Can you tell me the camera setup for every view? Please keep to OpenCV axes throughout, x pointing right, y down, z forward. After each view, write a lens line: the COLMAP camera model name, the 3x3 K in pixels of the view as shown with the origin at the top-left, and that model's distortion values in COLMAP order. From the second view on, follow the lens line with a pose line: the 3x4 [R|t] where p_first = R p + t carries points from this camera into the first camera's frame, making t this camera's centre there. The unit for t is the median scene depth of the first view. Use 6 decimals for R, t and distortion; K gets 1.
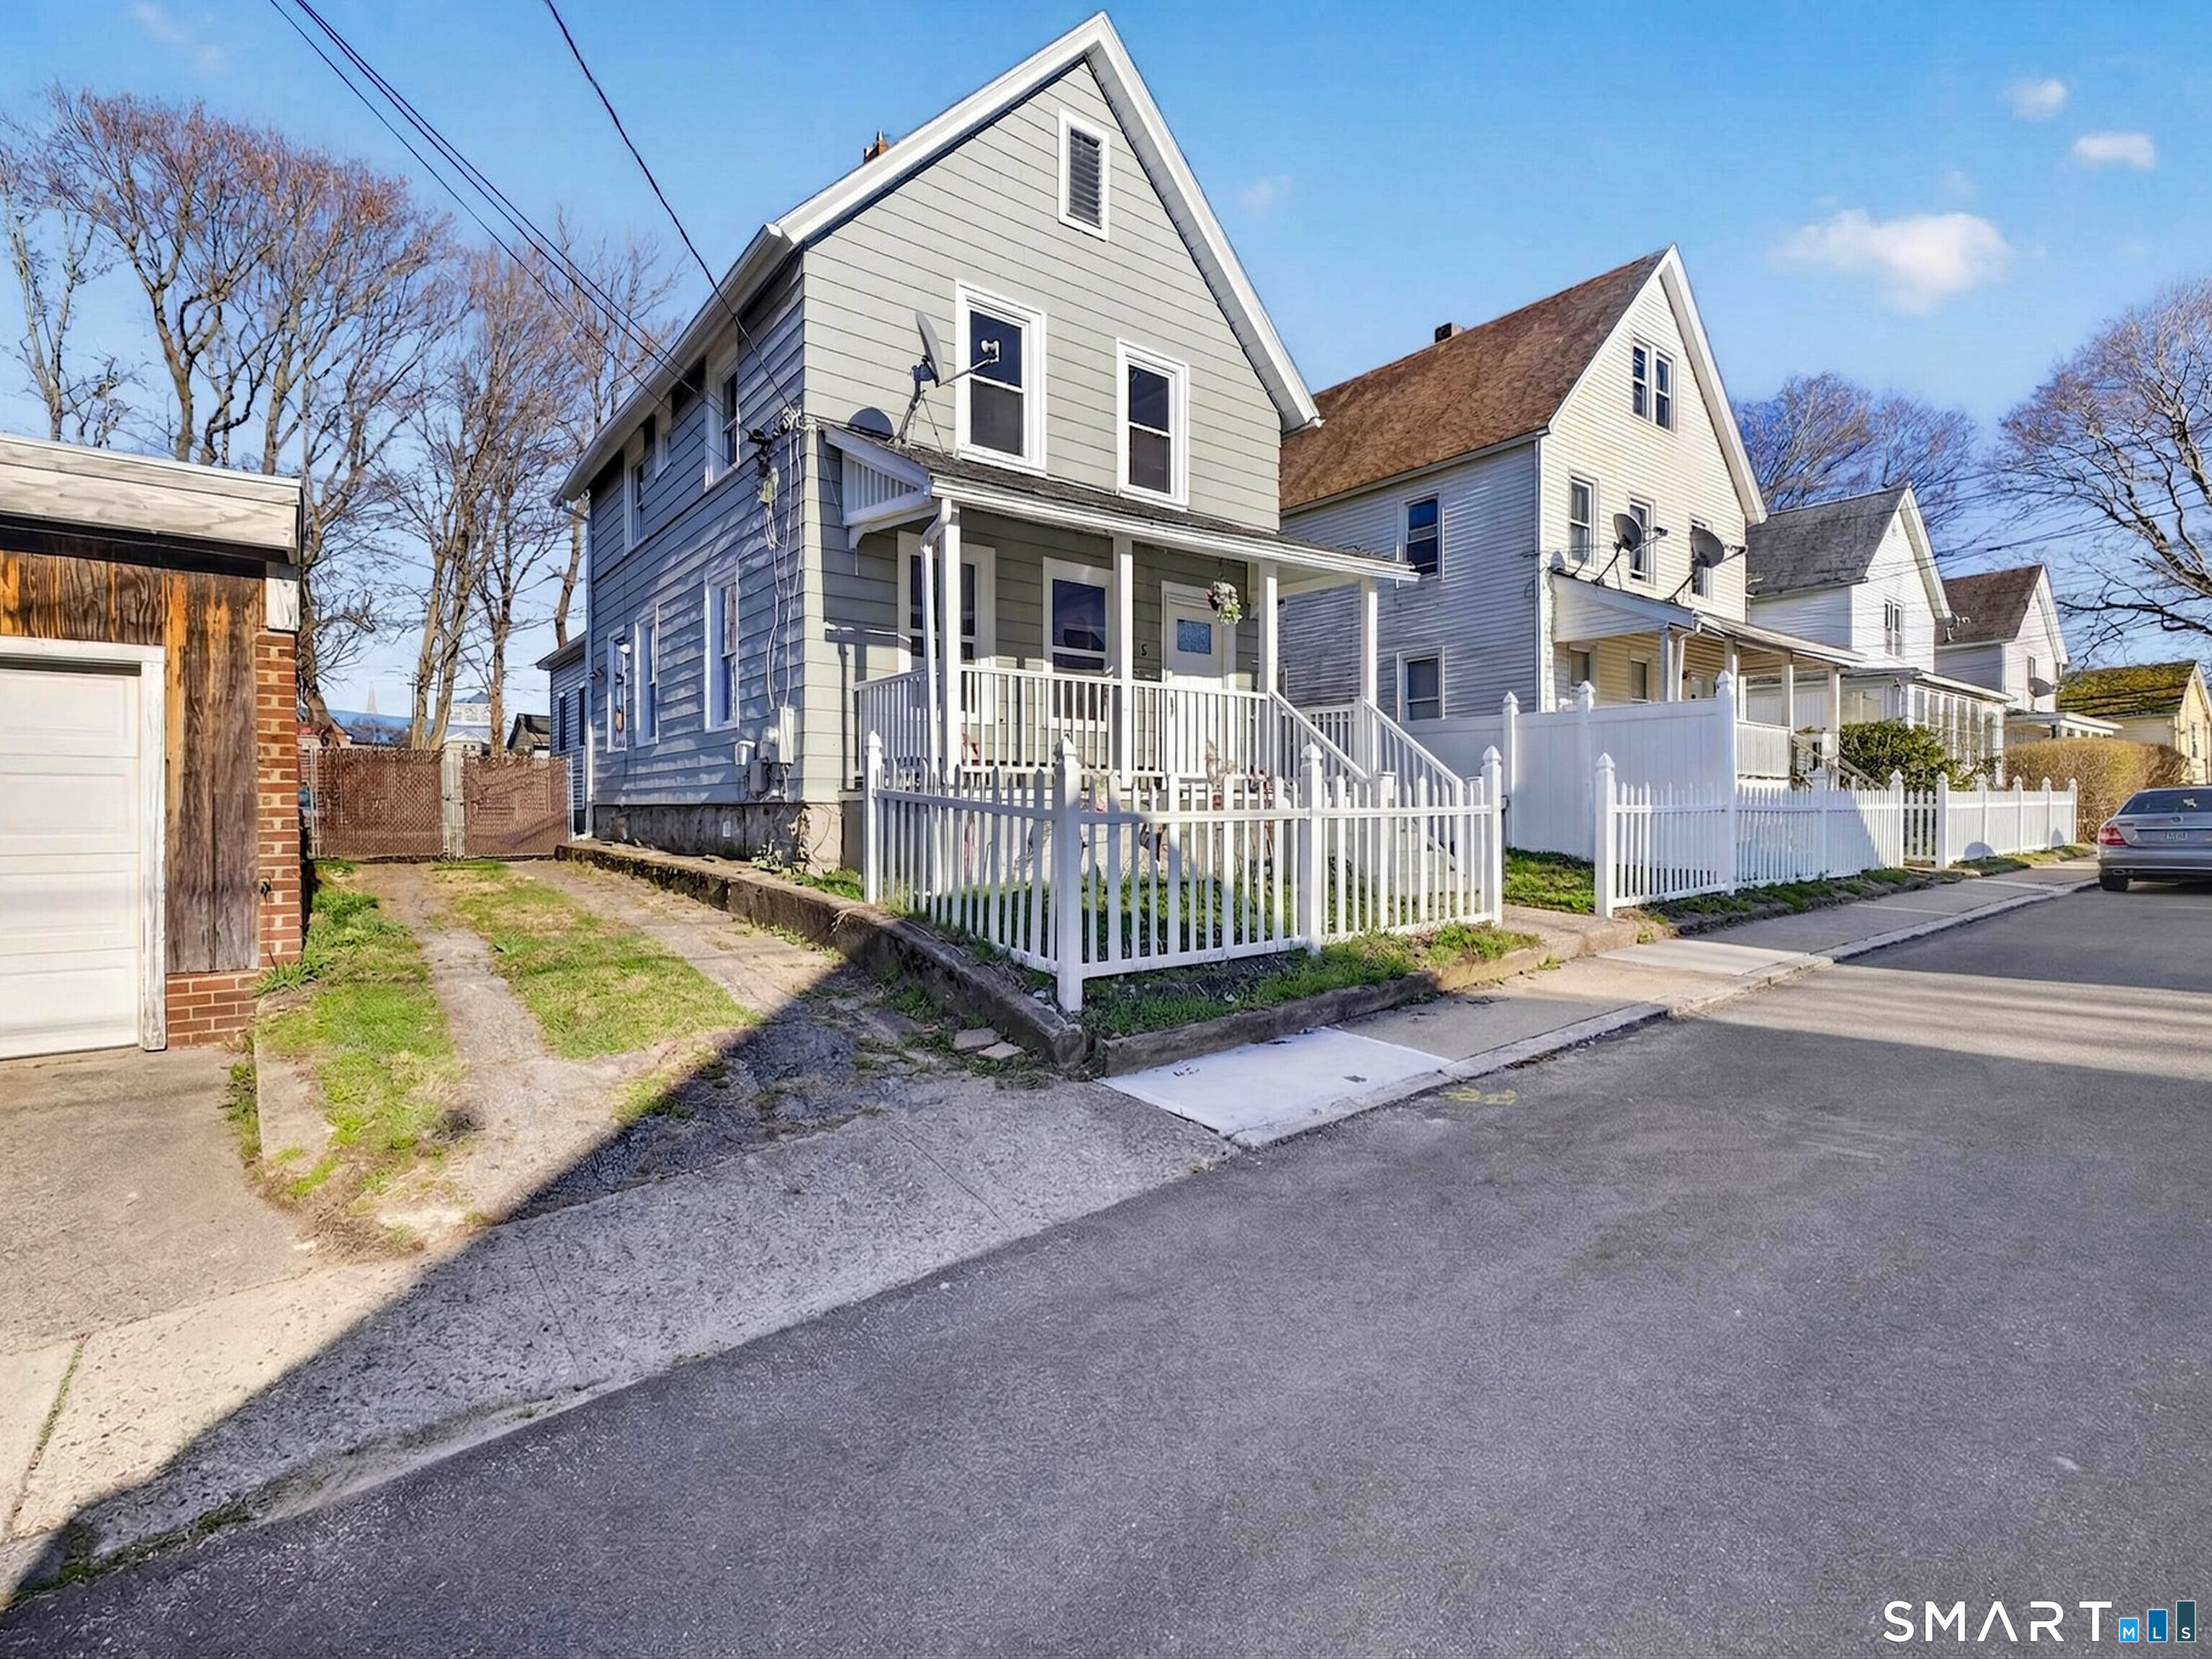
lens RADIAL K [[1036.8, 0, 1112.8], [0, 1036.8, 807.9], [0, 0, 1]] dist [0.010811, 0.000450]
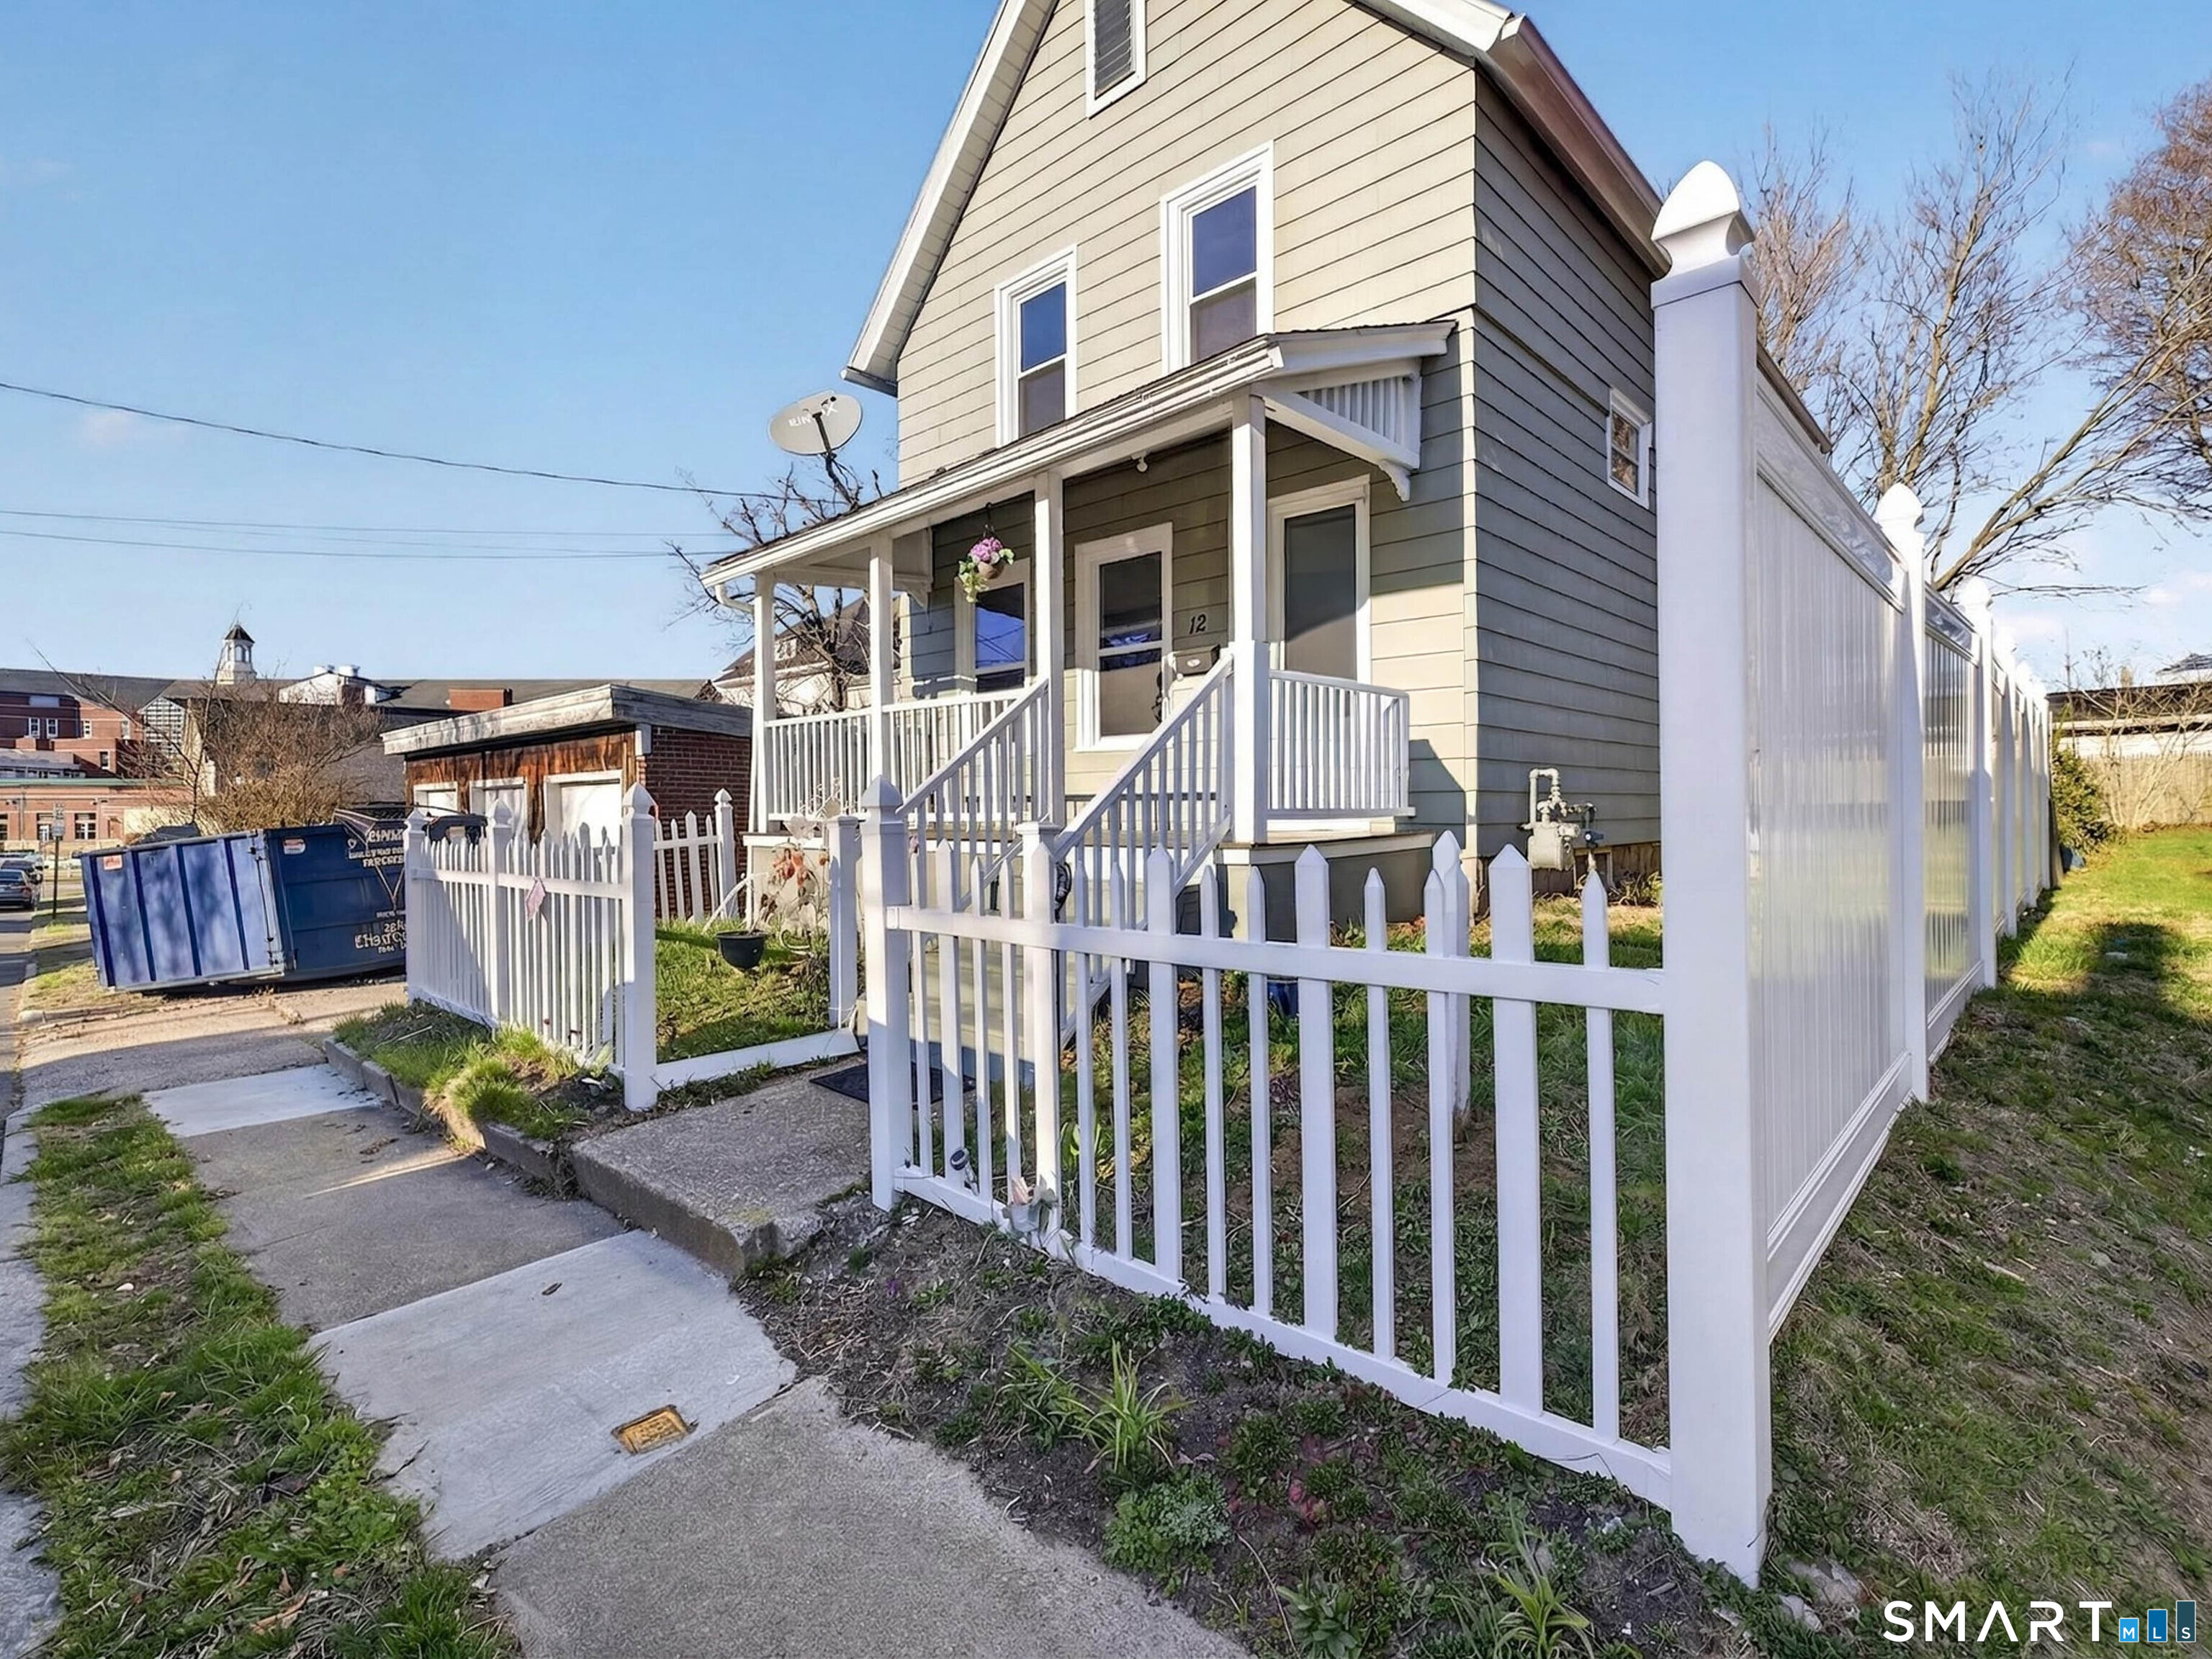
lens RADIAL K [[1036.8, 0, 1112.8], [0, 1036.8, 807.9], [0, 0, 1]] dist [0.010811, 0.000450]
pose [[0.154708, 0.005125, -0.987947, 0.785415], [0.011397, 0.999911, 0.006972, -0.040206], [0.987895, -0.012339, 0.154635, 0.933826]]
